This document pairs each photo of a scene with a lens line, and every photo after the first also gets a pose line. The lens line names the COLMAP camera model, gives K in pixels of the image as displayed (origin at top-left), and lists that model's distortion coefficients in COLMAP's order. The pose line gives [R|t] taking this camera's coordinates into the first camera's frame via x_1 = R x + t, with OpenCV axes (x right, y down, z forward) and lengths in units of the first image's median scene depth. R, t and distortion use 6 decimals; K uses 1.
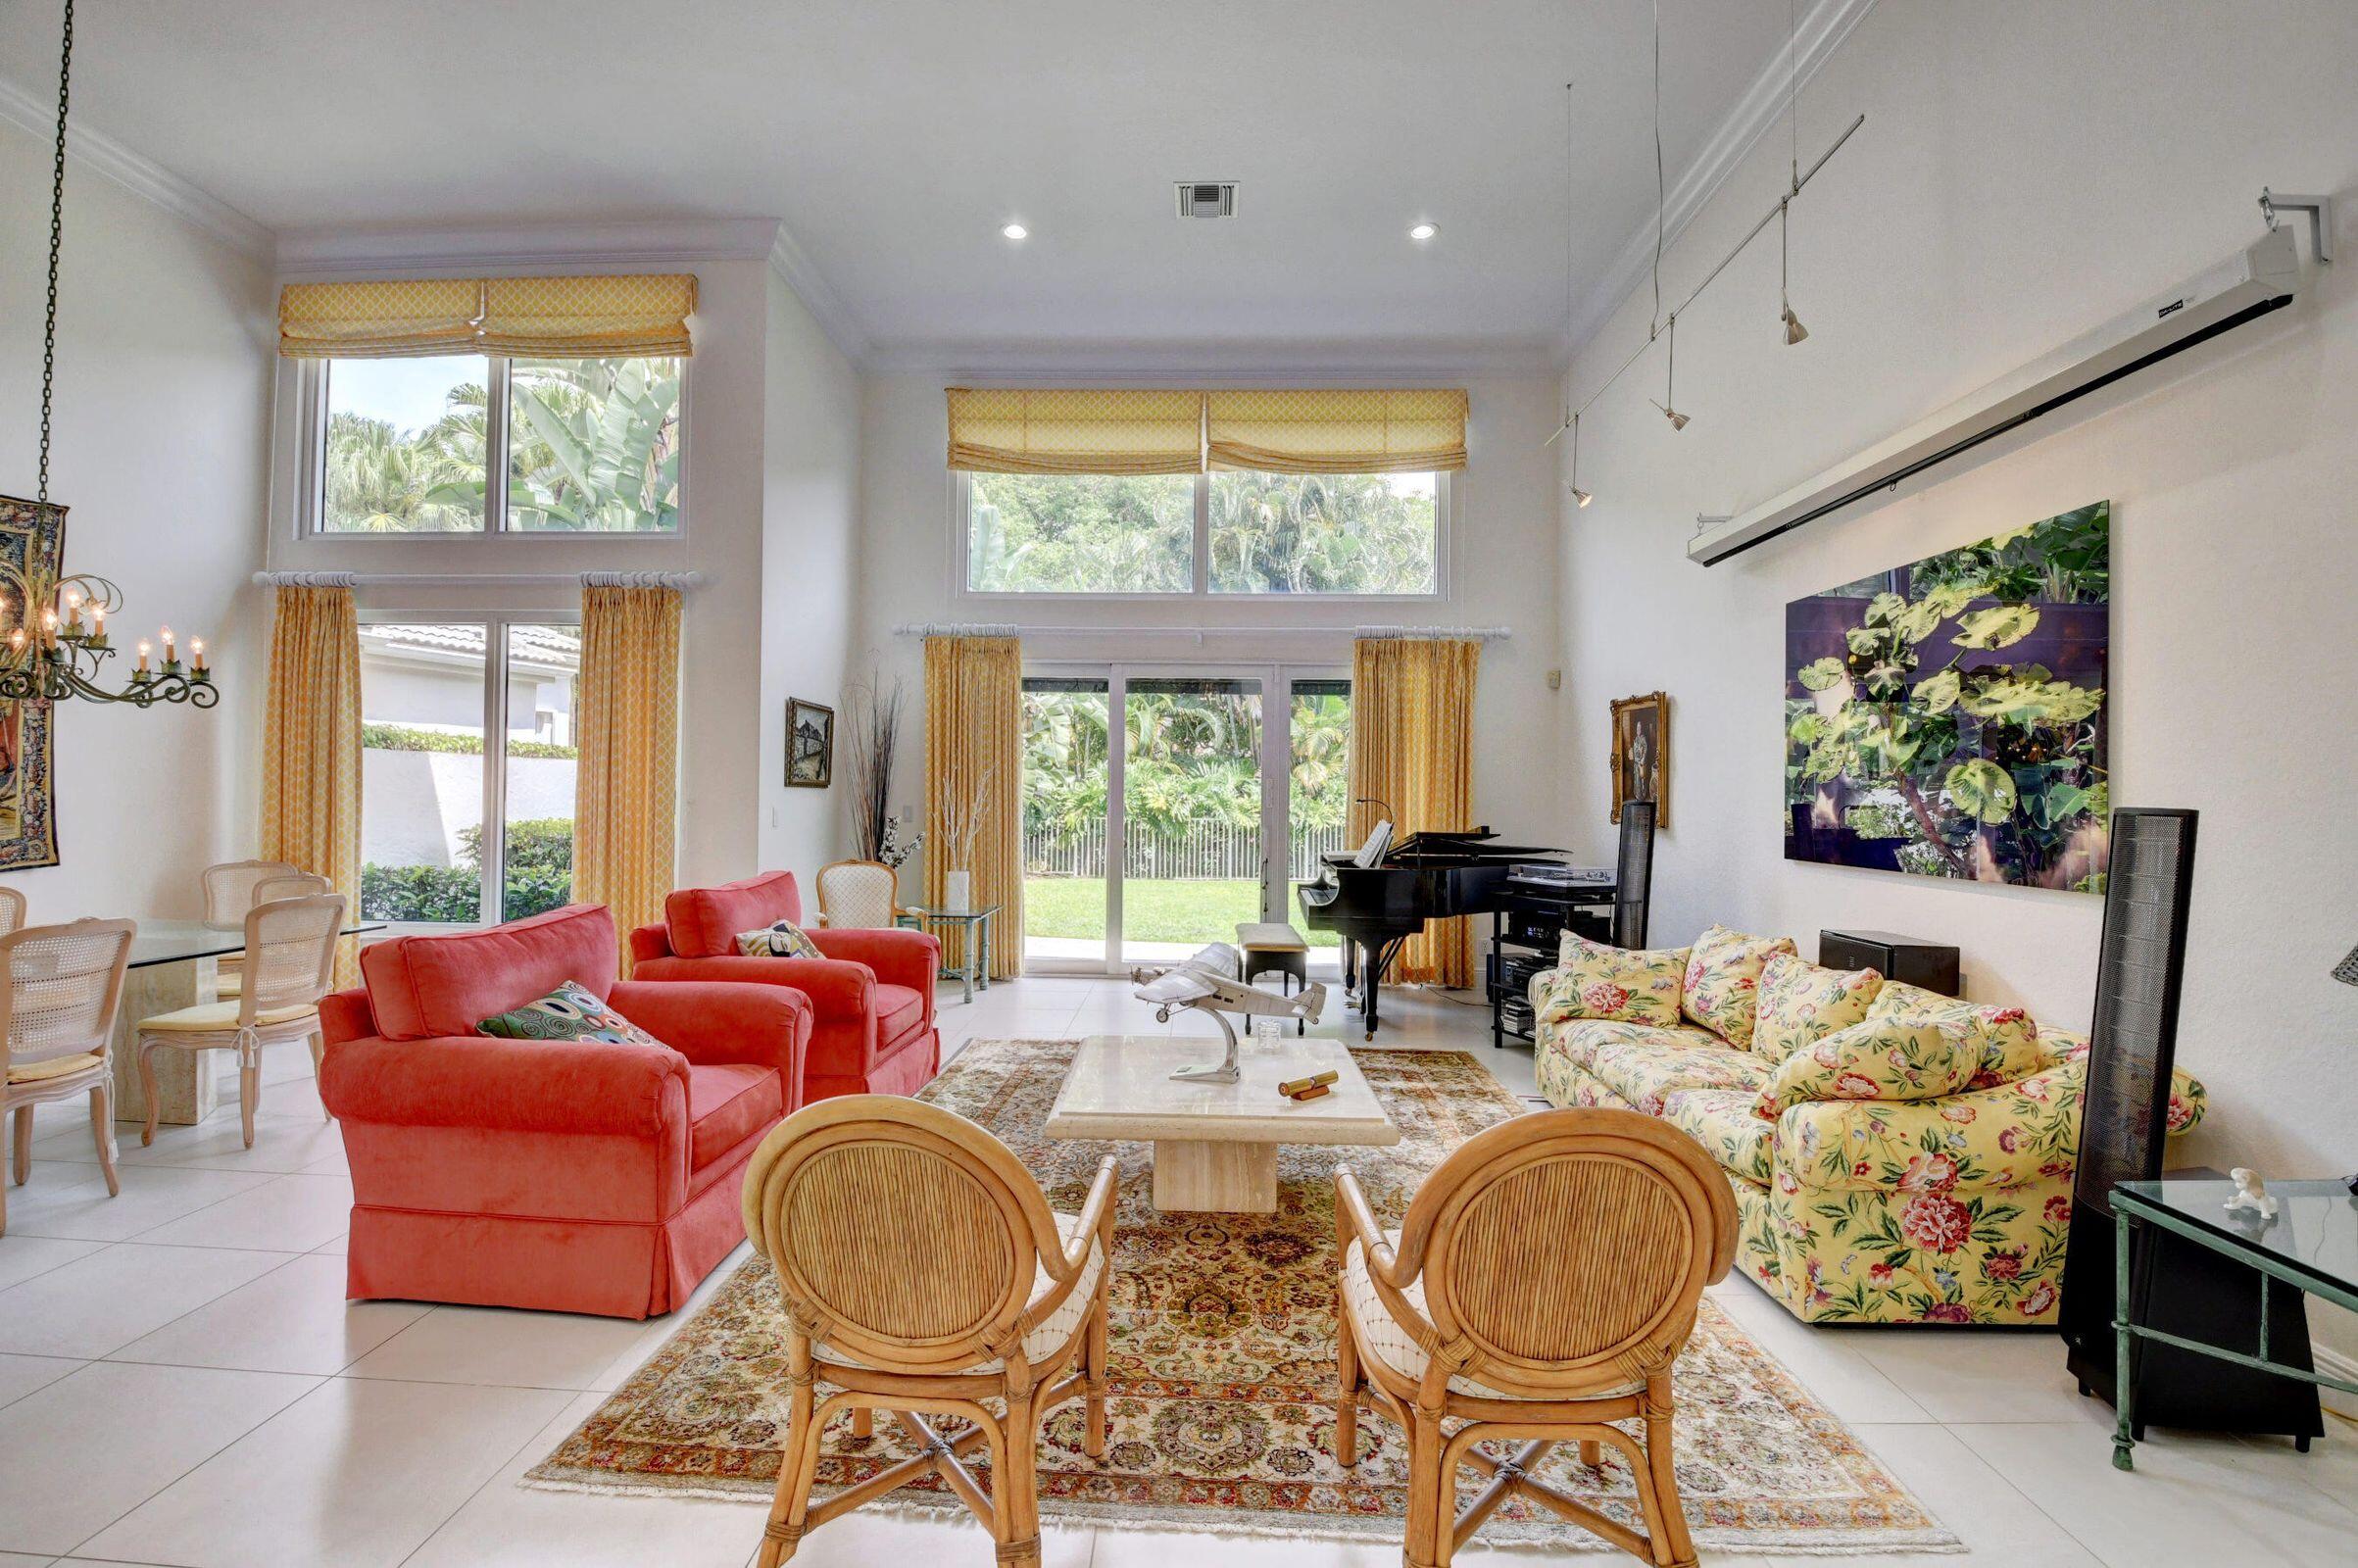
lens RADIAL K [[1069.3, 0, 1179.0], [0, 1069.3, 784.0], [0, 0, 1]] dist [0.000286, -0.028965]
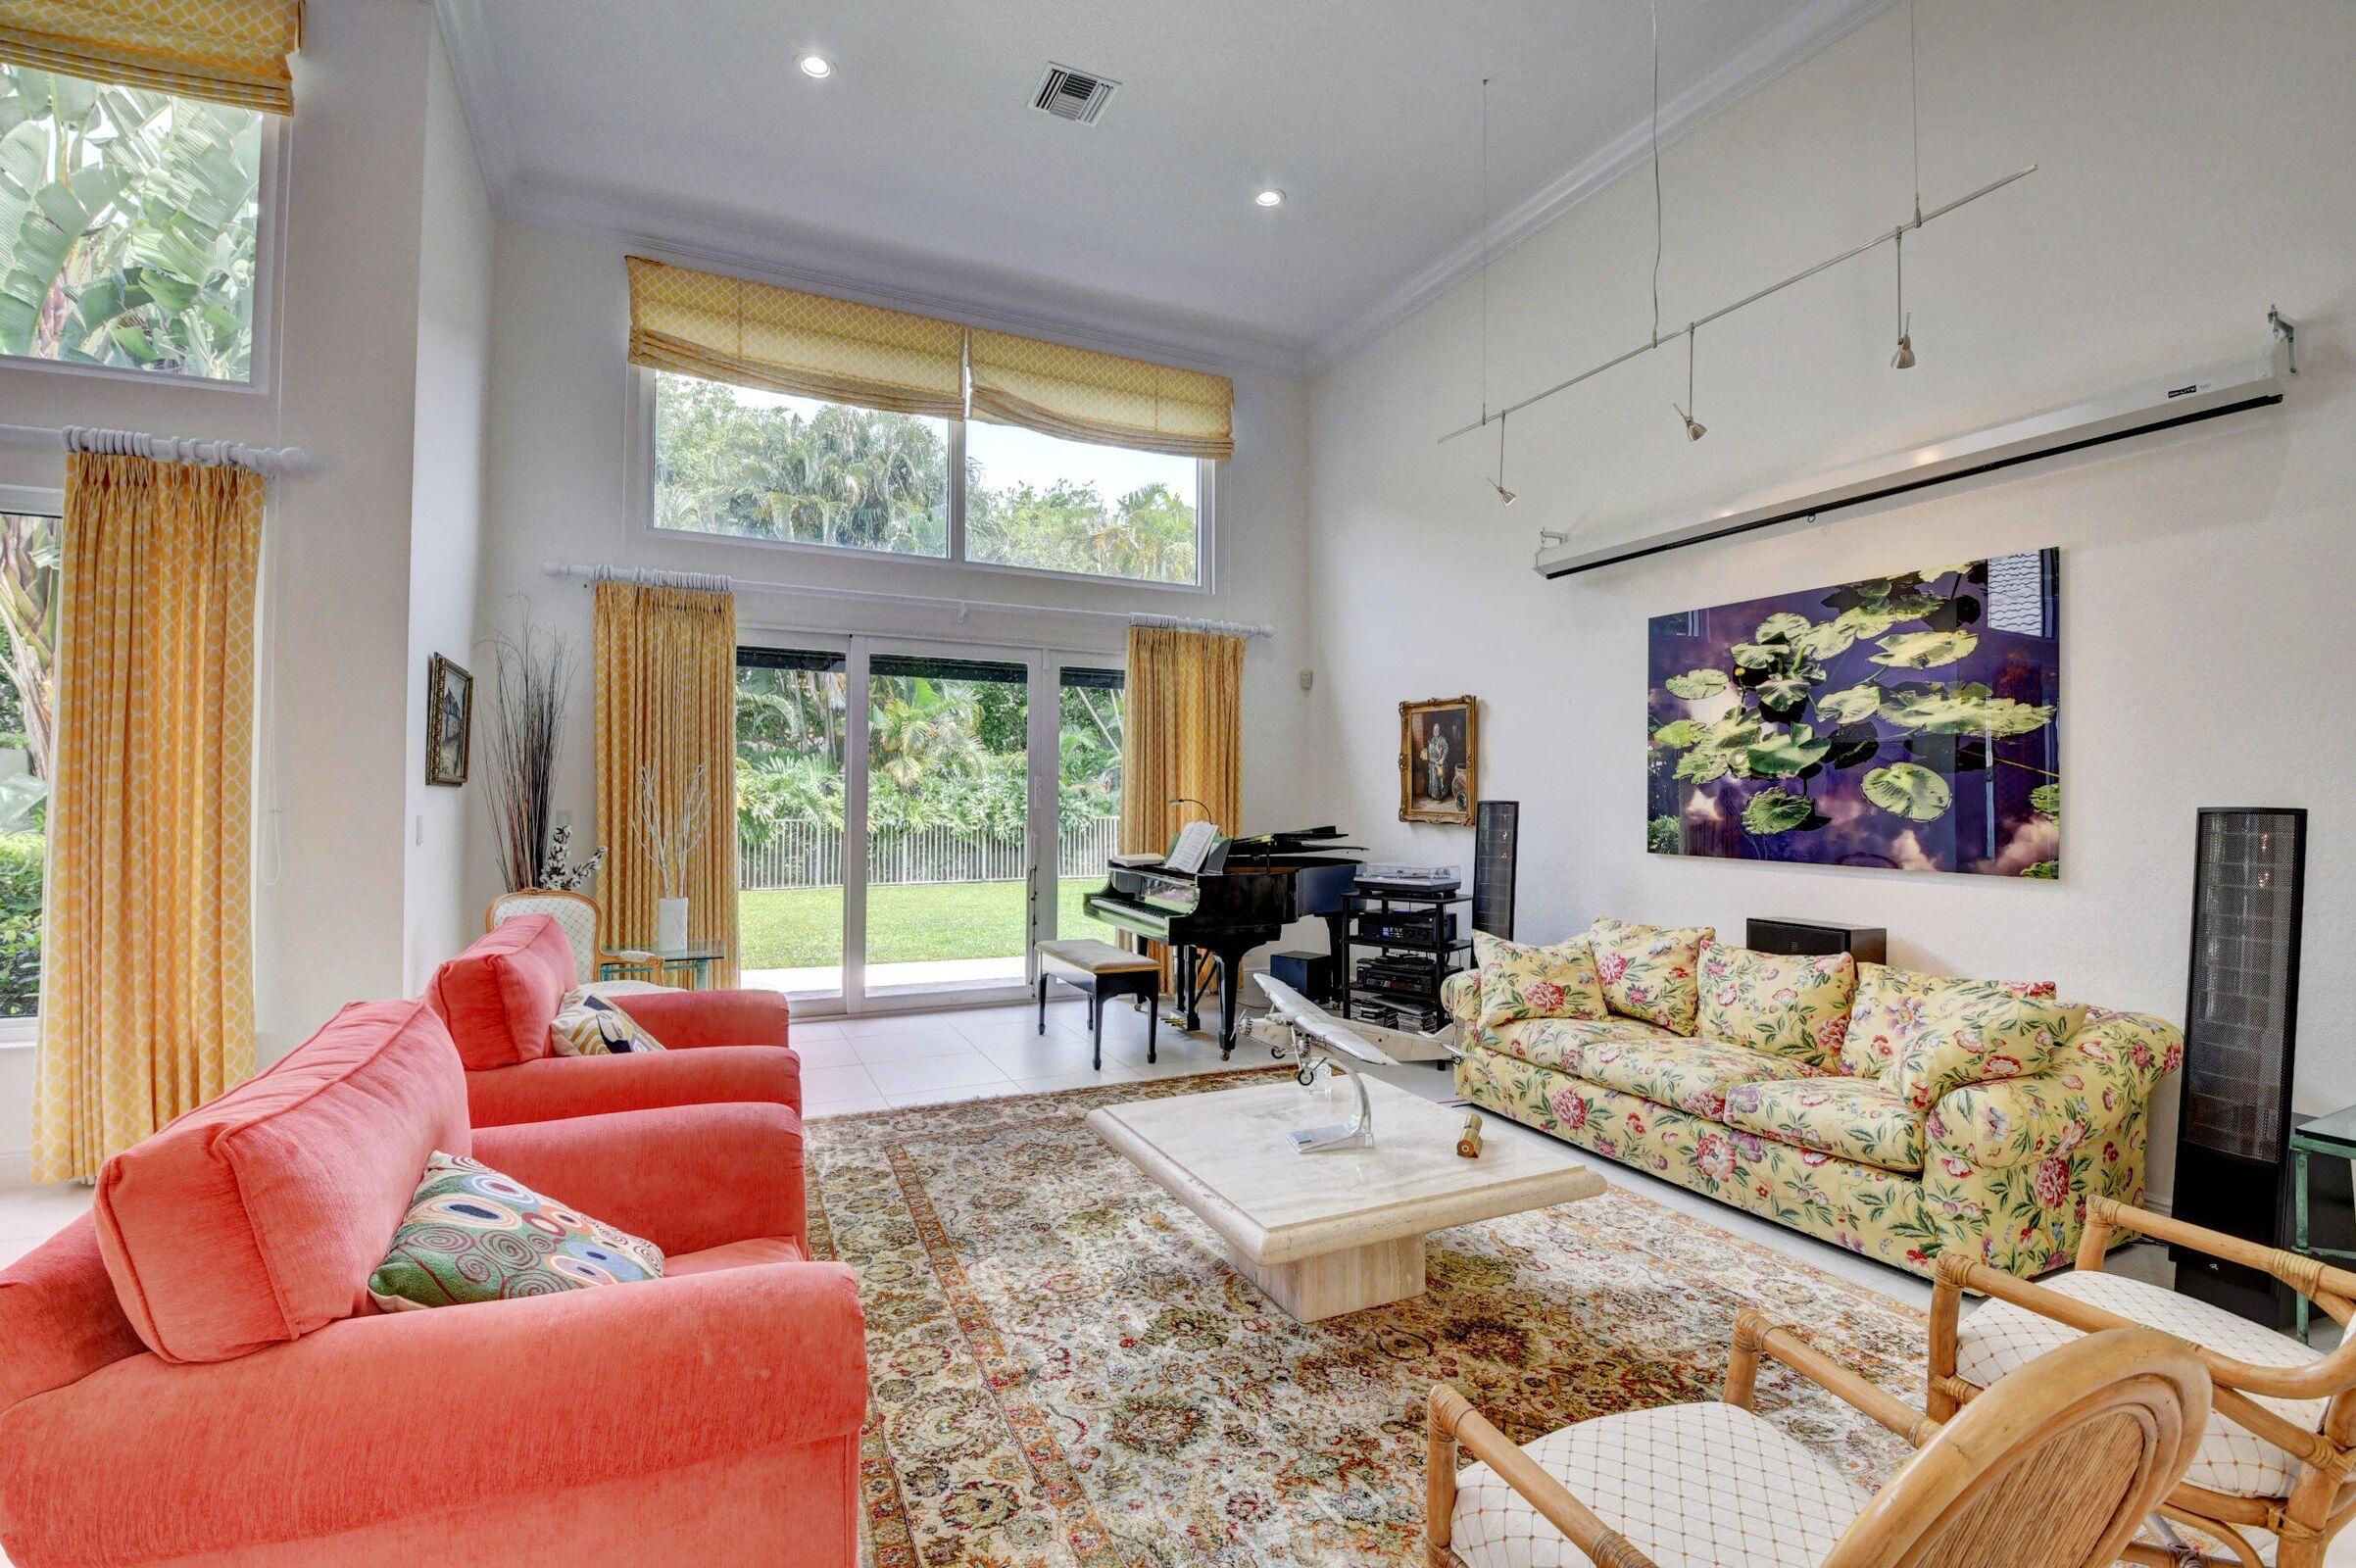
lens RADIAL K [[1058.9, 0, 1205.7], [0, 1058.9, 782.1], [0, 0, 1]] dist [0.018140, -0.039124]
pose [[0.885872, 0.001986, 0.463925, -0.368039], [-0.002700, 0.999996, 0.000874, -0.001880], [-0.463922, -0.002027, 0.885874, 0.276083]]
